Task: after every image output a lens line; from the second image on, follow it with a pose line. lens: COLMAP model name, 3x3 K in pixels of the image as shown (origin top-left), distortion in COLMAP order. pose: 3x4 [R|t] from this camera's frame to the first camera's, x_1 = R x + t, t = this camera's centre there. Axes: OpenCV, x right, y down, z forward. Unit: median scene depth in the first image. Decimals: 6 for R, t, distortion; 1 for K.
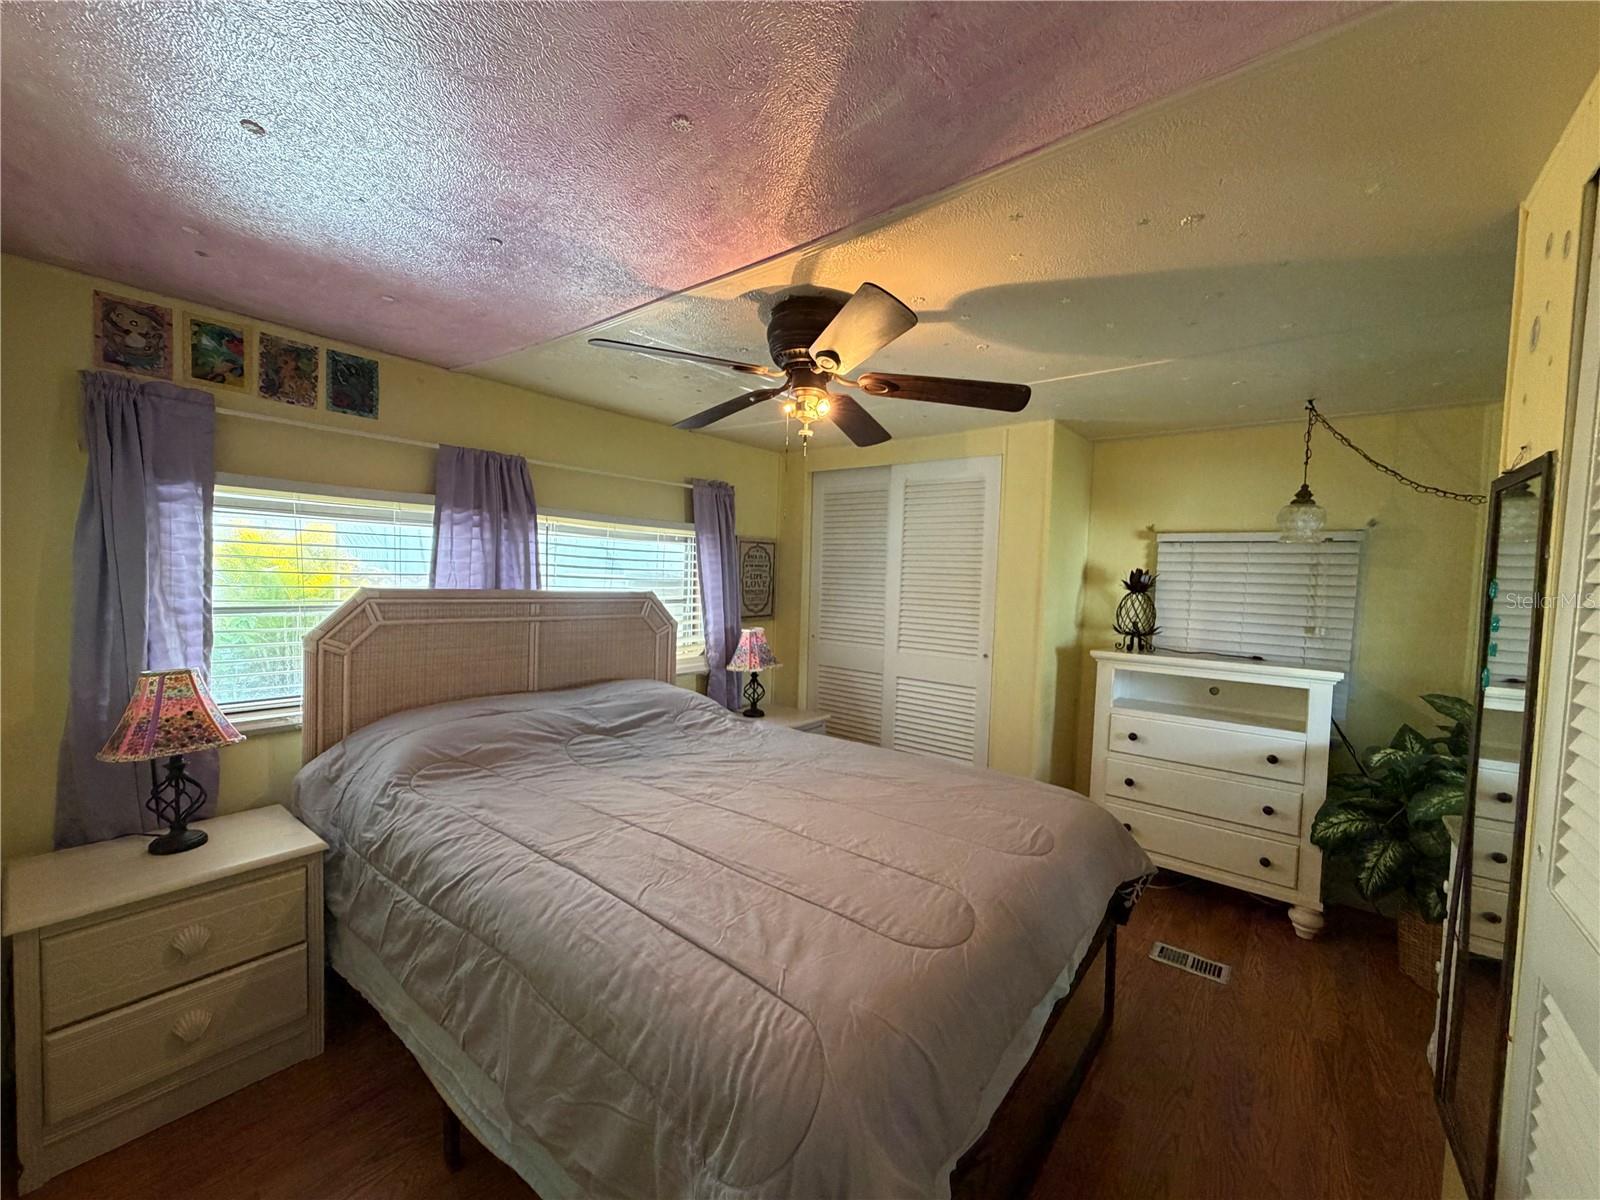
lens RADIAL K [[637.1, 0, 793.7], [0, 637.1, 600.8], [0, 0, 1]] dist [-0.002040, -0.000035]
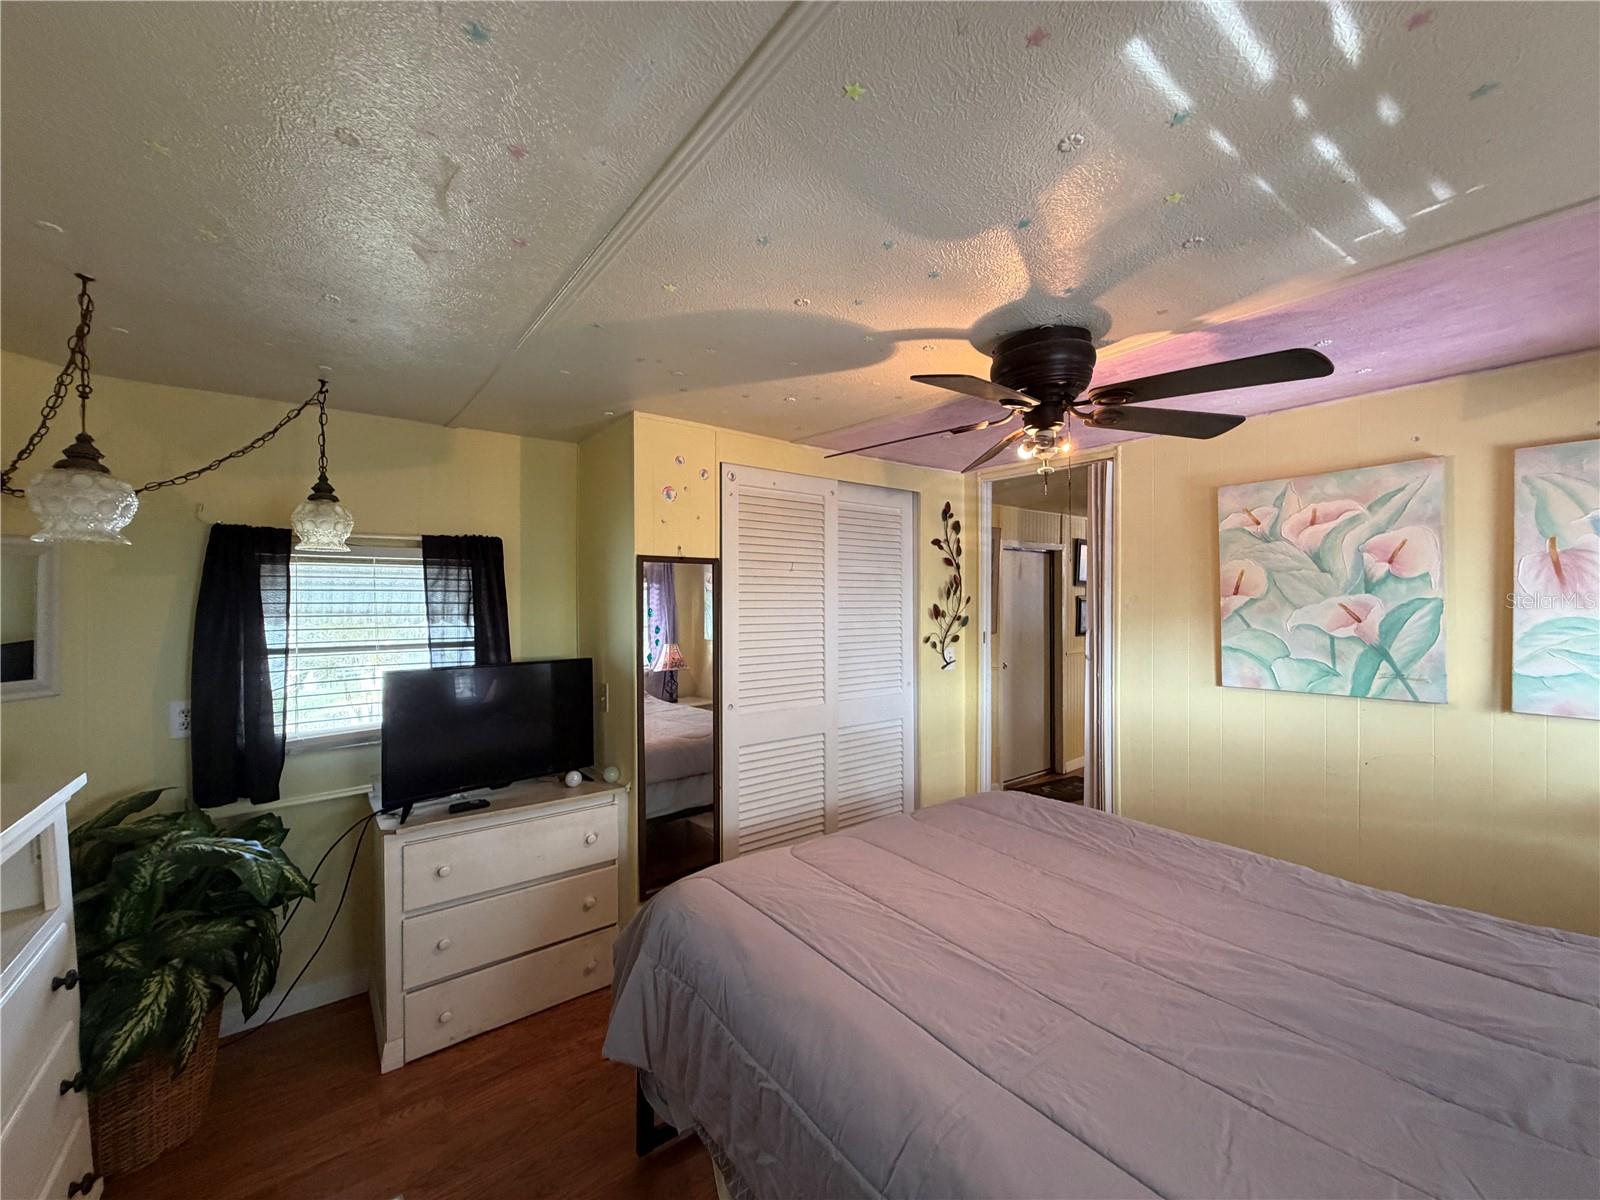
lens RADIAL K [[637.1, 0, 793.7], [0, 637.1, 600.8], [0, 0, 1]] dist [-0.002040, -0.000035]
pose [[-0.972559, -0.031515, 0.230512, 0.090870], [-0.018379, 0.998094, 0.058913, -0.072596], [-0.231929, 0.053059, -0.971284, 1.154781]]
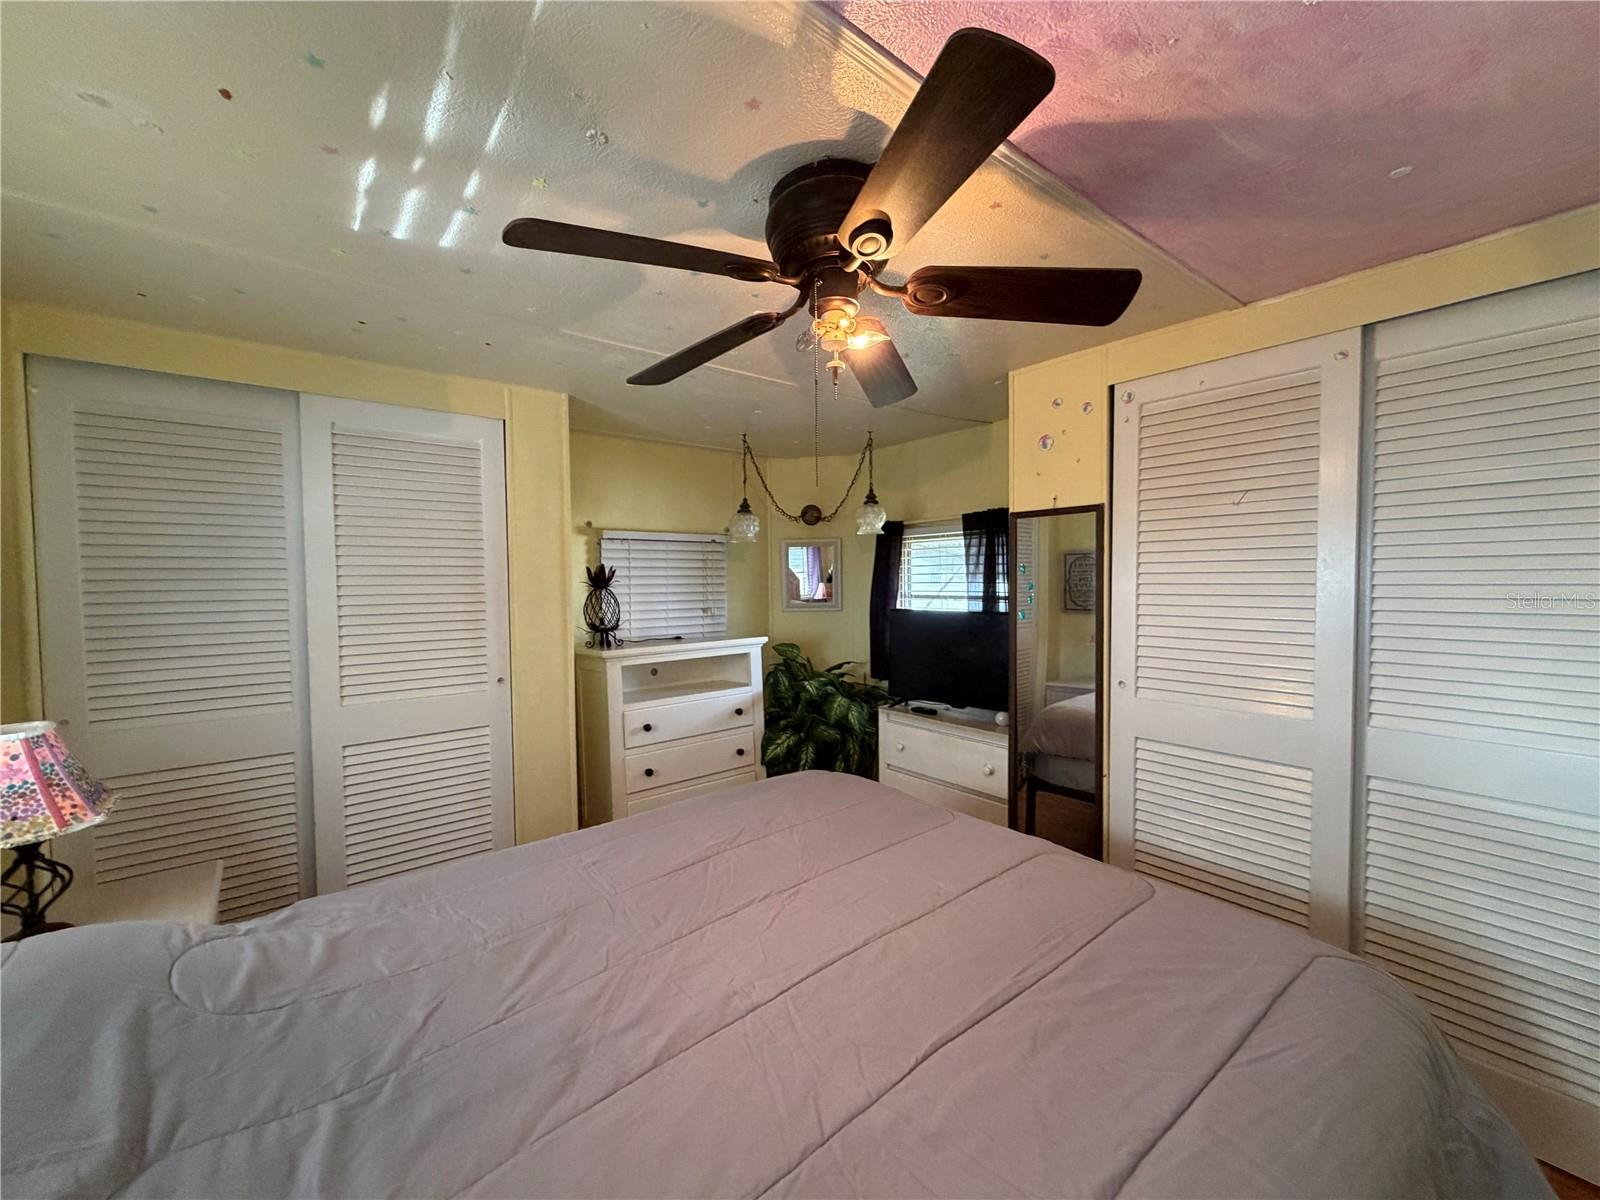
lens RADIAL K [[637.1, 0, 793.7], [0, 637.1, 600.8], [0, 0, 1]] dist [-0.002040, -0.000035]
pose [[0.210731, -0.063975, 0.975449, -0.396205], [0.065333, 0.996547, 0.051245, -0.027046], [-0.975358, 0.052931, 0.214183, 0.527576]]
